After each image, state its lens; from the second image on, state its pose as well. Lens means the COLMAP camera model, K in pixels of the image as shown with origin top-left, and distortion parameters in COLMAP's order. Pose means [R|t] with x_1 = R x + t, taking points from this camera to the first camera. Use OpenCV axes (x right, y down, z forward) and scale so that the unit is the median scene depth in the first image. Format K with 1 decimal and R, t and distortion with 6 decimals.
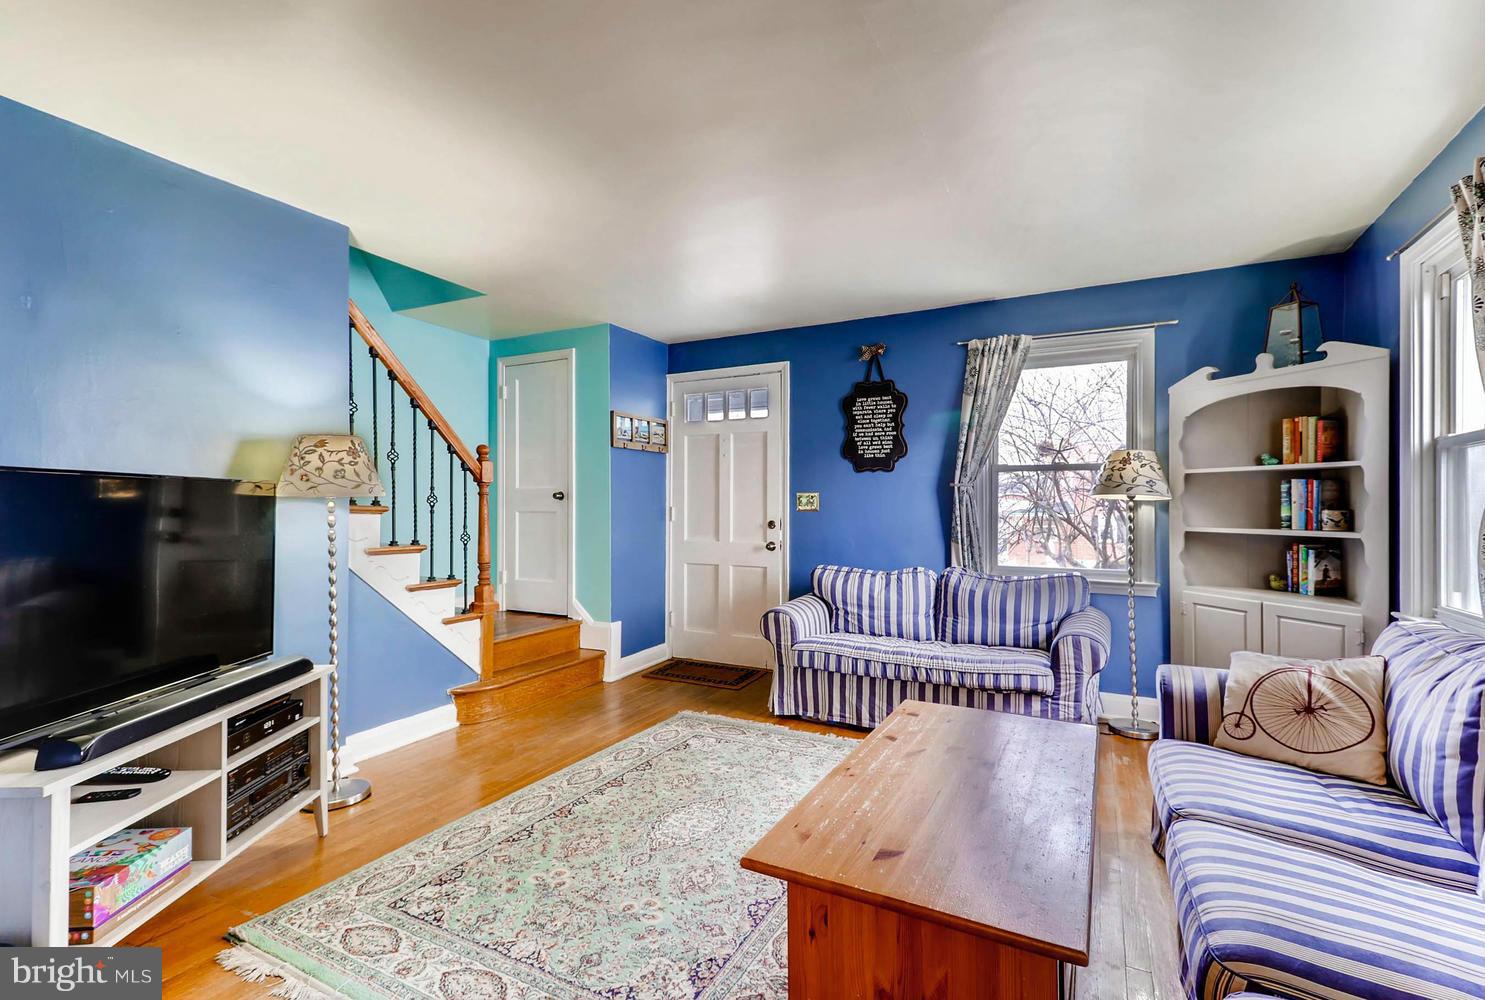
lens RADIAL K [[666.5, 0, 741.8], [0, 666.5, 504.3], [0, 0, 1]] dist [-0.000881, -0.000561]
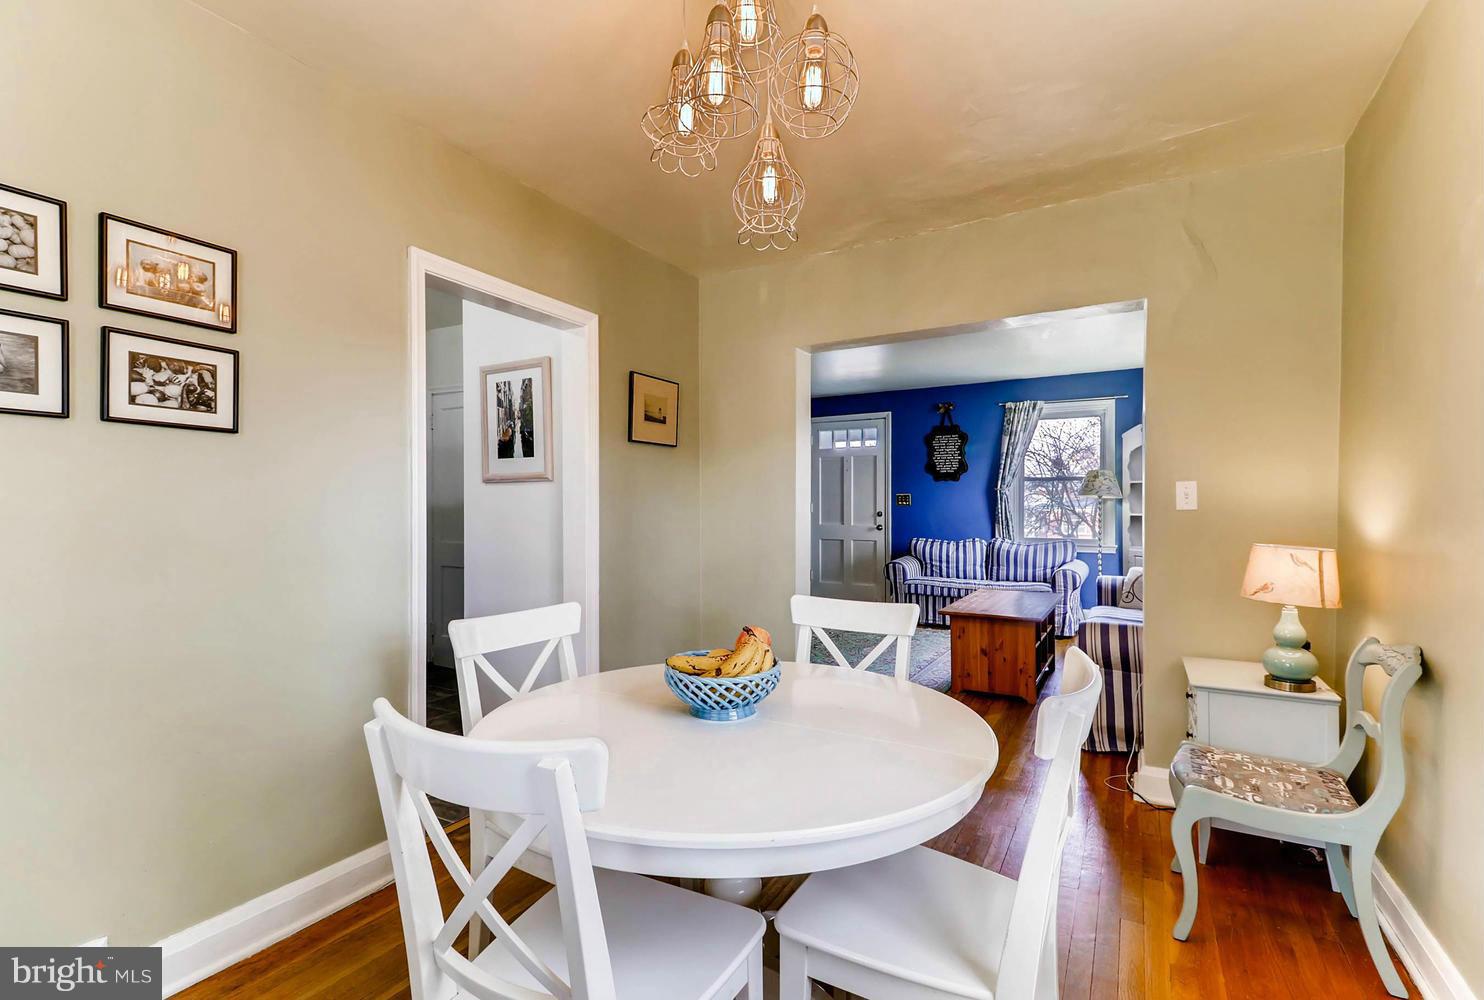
lens RADIAL K [[666.1, 0, 741.3], [0, 666.1, 504.3], [0, 0, 1]] dist [-0.000881, -0.000561]
pose [[0.999009, -0.001962, -0.044469, -0.262376], [0.002120, 0.999992, 0.003519, 0.001452], [0.044461, -0.003610, 0.999005, -0.736631]]
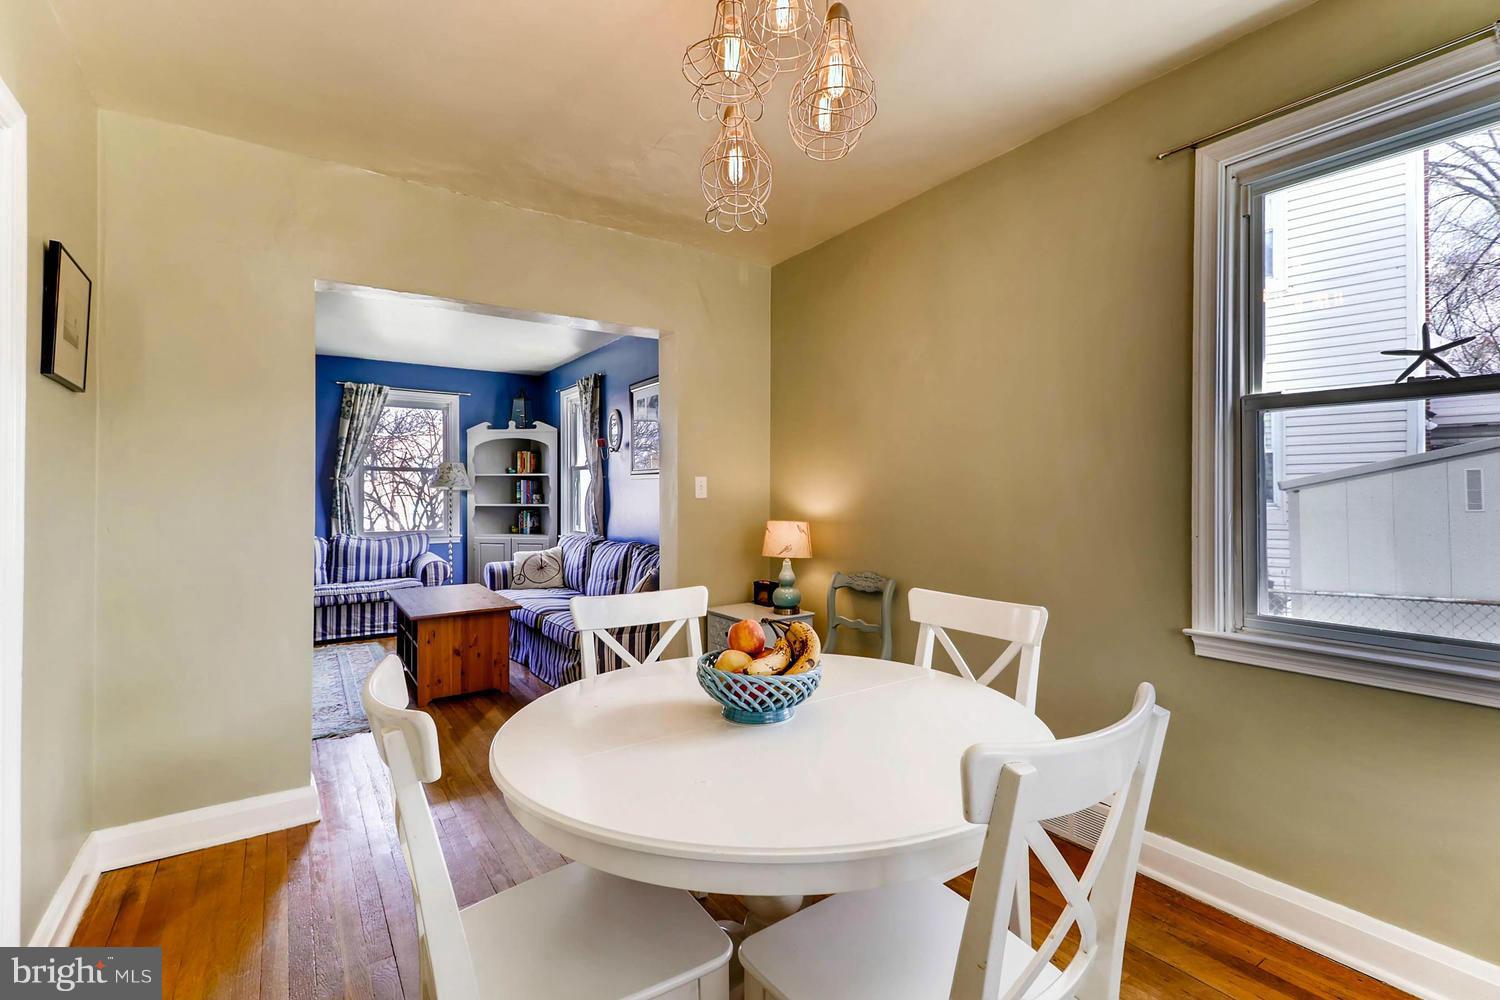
lens RADIAL K [[678.4, 0, 749.5], [0, 678.4, 491.1], [0, 0, 1]] dist [0.000047, -0.000094]
pose [[0.455744, 0.002271, 0.890108, -0.627929], [0.001176, 0.999994, -0.003154, 0.003913], [-0.890110, 0.002485, 0.455738, -0.520217]]
